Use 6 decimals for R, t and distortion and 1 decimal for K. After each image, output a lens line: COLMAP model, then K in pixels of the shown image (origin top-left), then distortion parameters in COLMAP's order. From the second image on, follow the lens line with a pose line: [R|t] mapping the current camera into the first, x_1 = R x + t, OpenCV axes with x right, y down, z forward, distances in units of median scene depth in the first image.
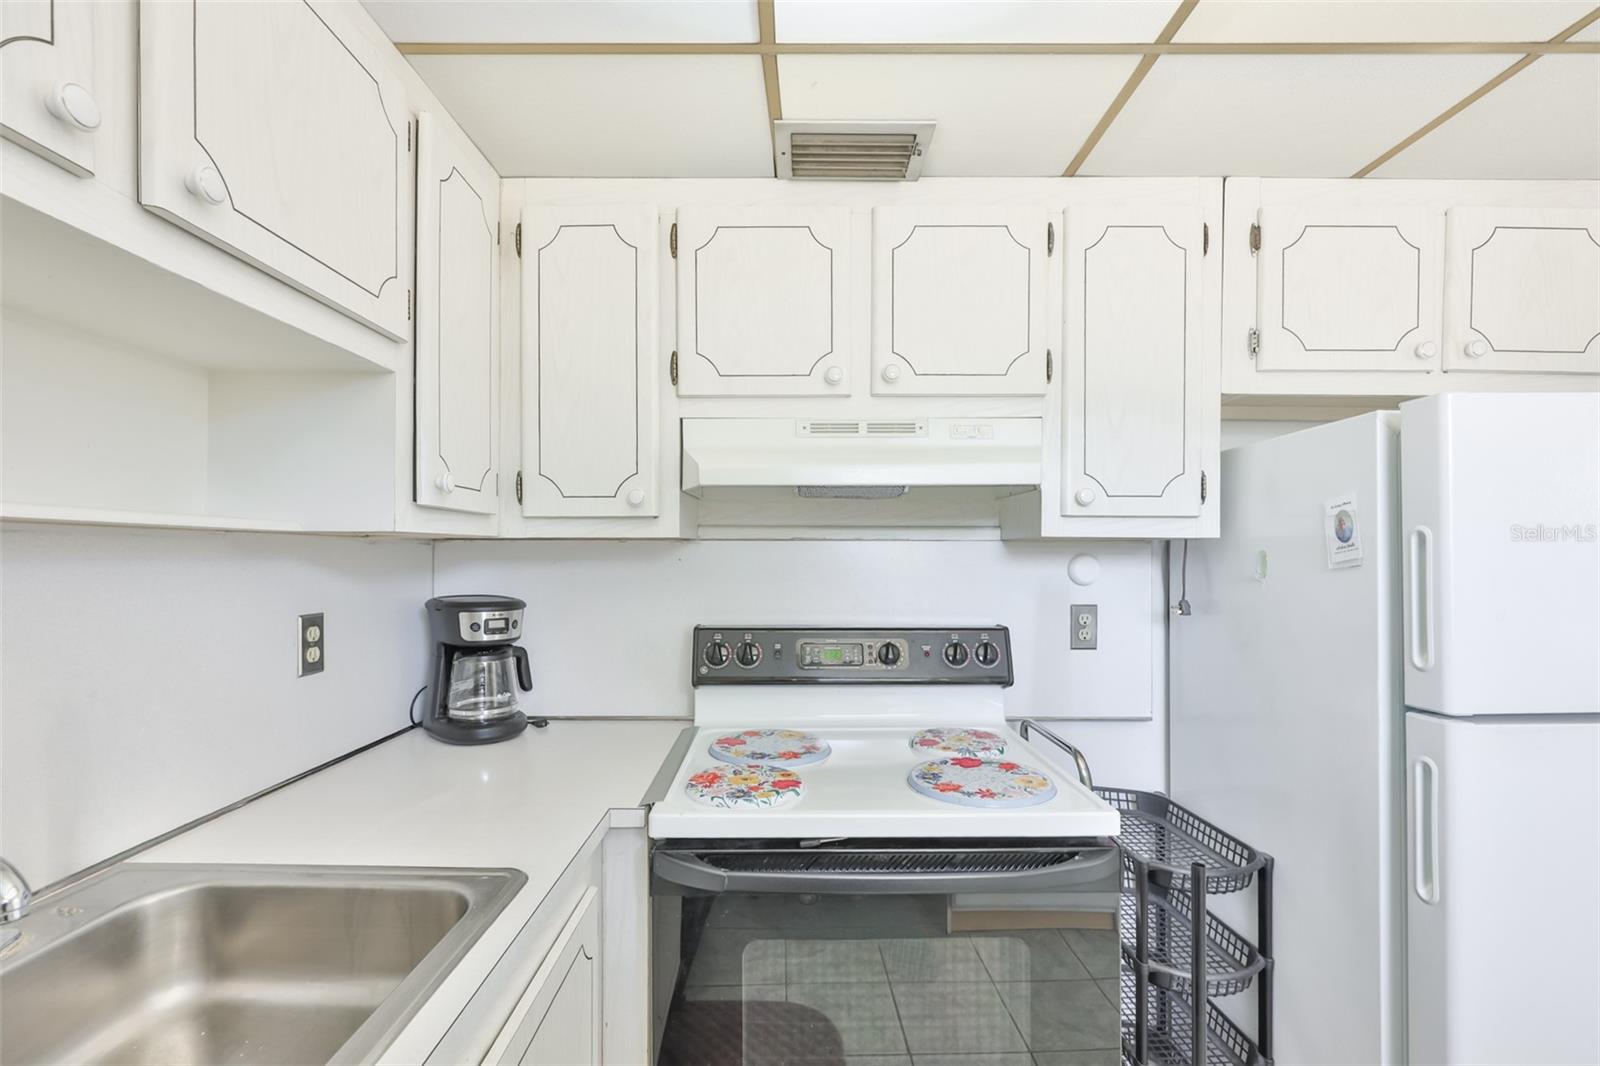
lens RADIAL K [[711.9, 0, 791.2], [0, 711.9, 560.3], [0, 0, 1]] dist [-0.009493, -0.000171]
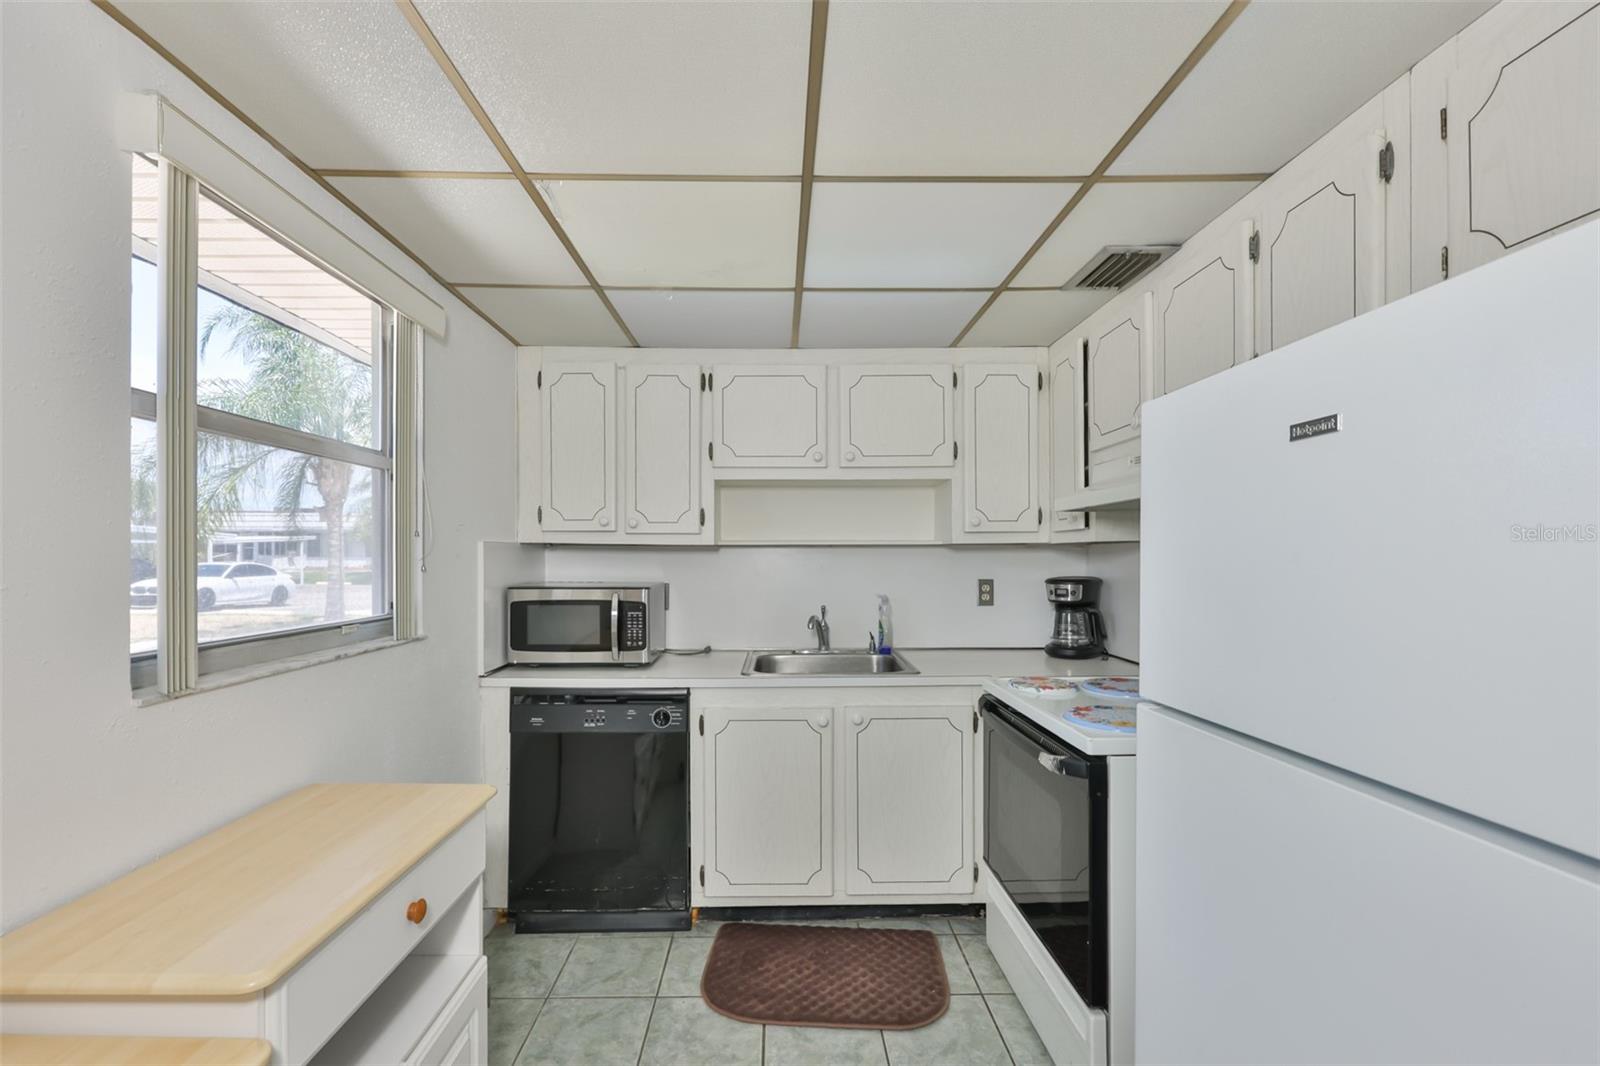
lens RADIAL K [[711.9, 0, 791.2], [0, 711.9, 560.3], [0, 0, 1]] dist [-0.009493, -0.000171]
pose [[0.020762, 0.007065, -0.999759, 1.364402], [-0.008138, 0.999943, 0.006897, 0.004370], [0.999751, 0.007993, 0.020819, 0.285800]]
